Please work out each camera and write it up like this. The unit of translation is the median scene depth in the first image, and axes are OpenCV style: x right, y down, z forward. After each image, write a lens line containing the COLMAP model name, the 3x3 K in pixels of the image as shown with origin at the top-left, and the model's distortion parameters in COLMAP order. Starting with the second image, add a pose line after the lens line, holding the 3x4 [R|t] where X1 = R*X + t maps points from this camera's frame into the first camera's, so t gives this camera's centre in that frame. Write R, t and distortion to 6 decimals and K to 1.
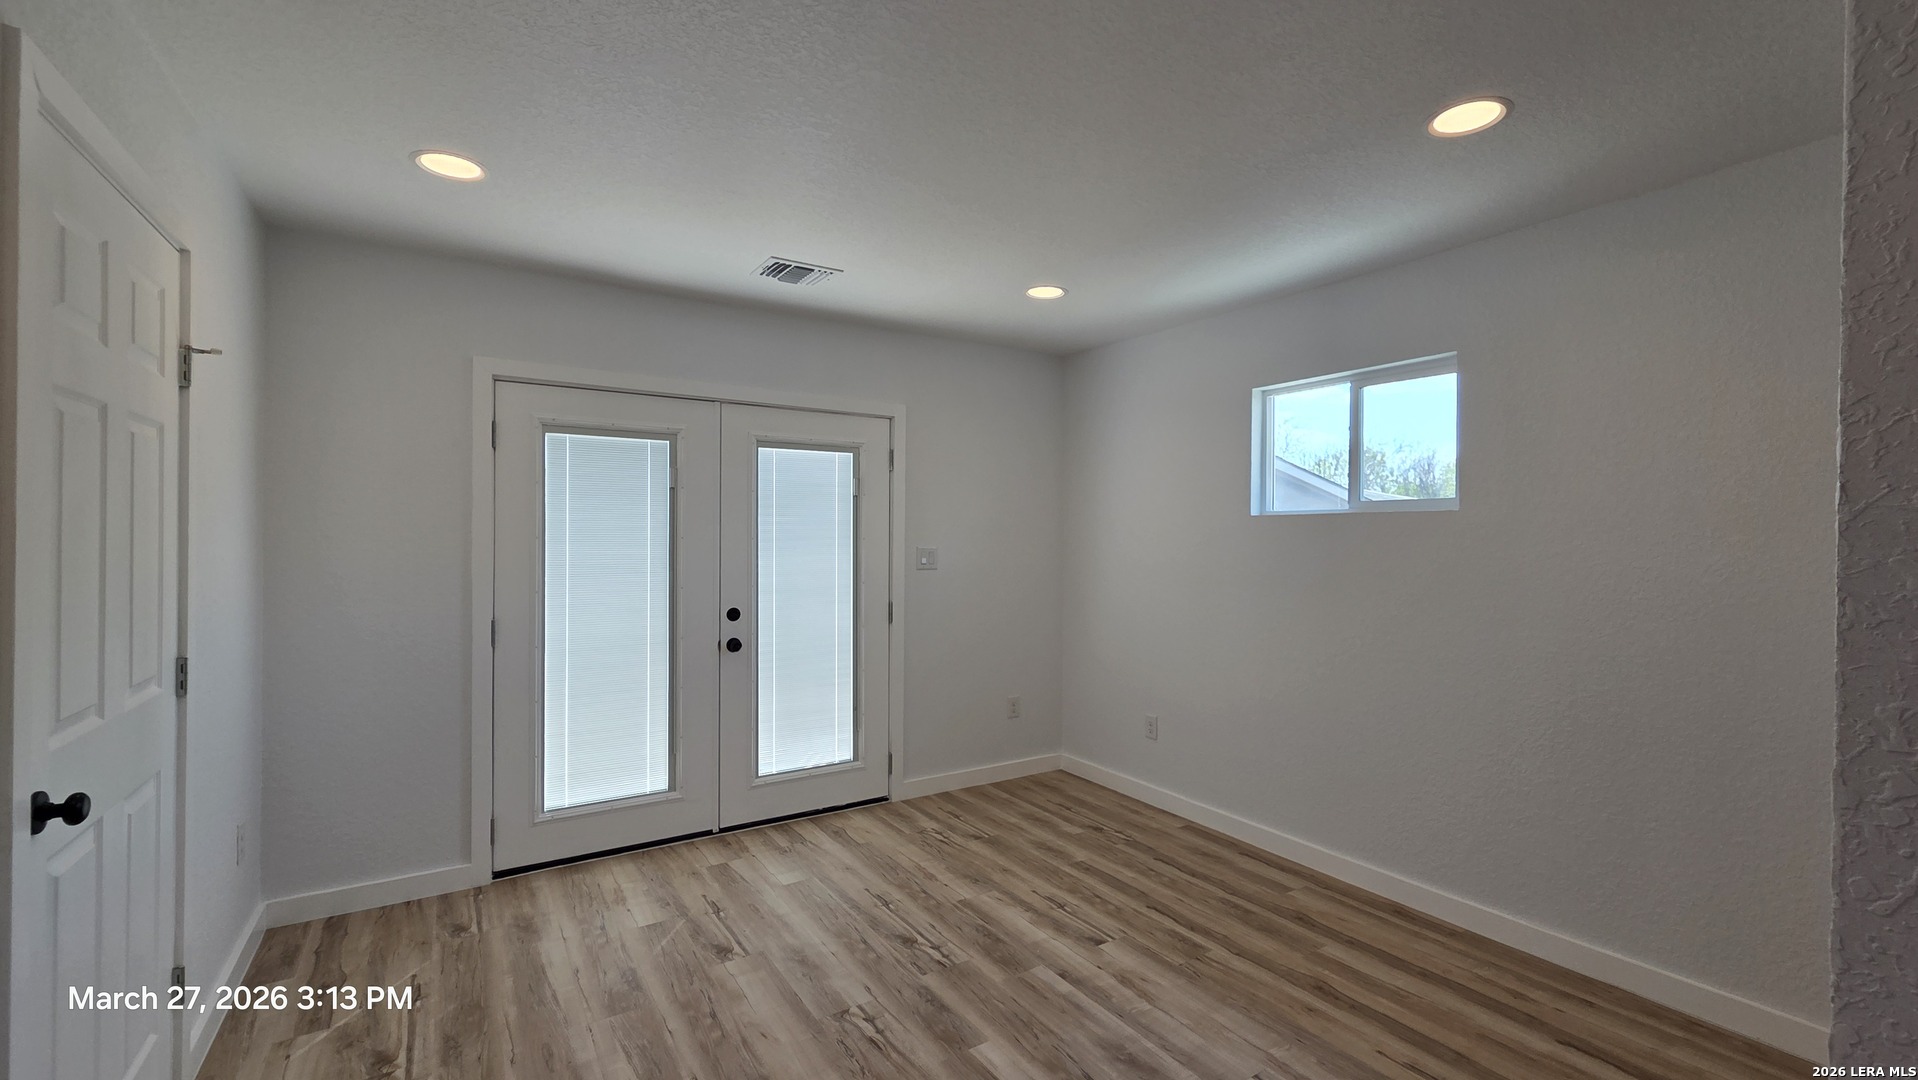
lens RADIAL K [[786.5, 0, 959.0], [0, 786.5, 540.0], [0, 0, 1]] dist [0.002245, 0.000281]
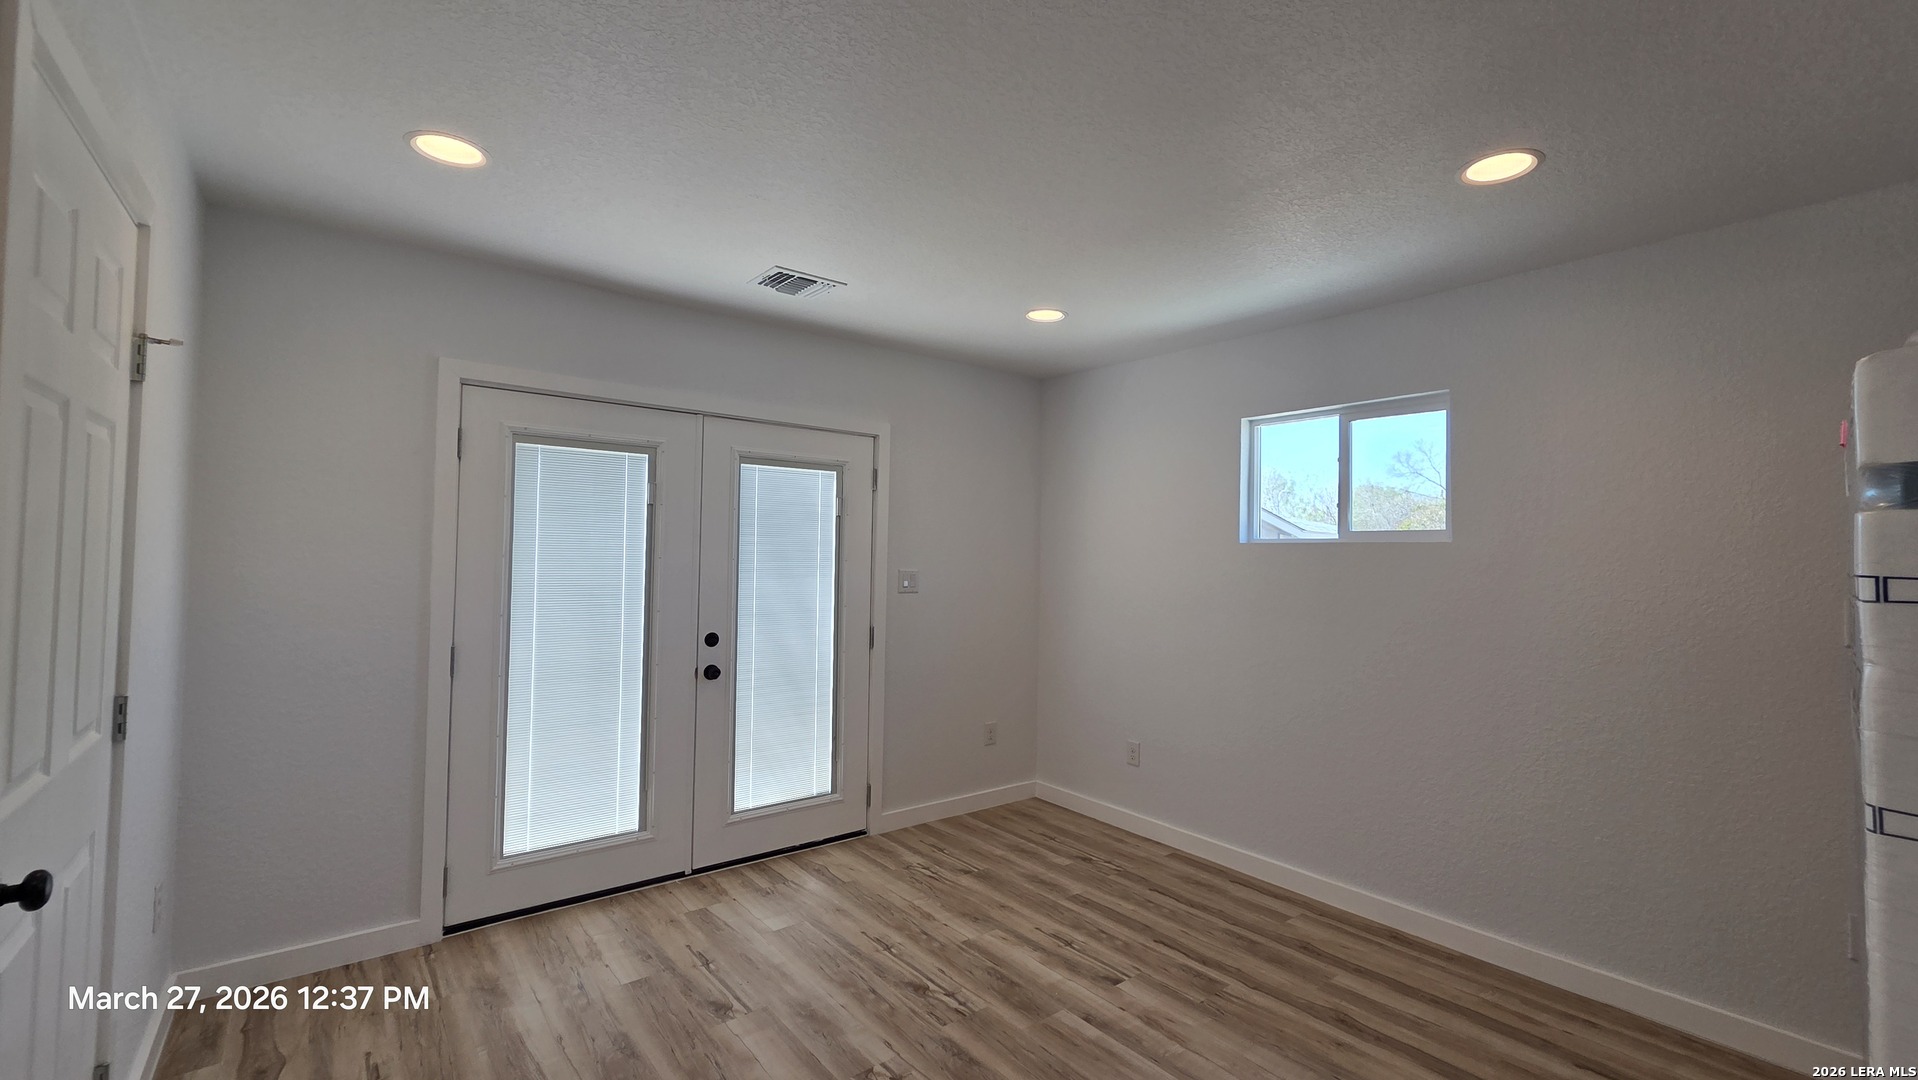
lens RADIAL K [[789.2, 0, 958.8], [0, 789.2, 538.0], [0, 0, 1]] dist [0.001766, 0.000239]
pose [[0.994820, 0.015199, 0.100508, -0.113804], [-0.012570, 0.999563, -0.026738, -0.007094], [-0.100870, 0.025336, 0.994577, 0.033758]]
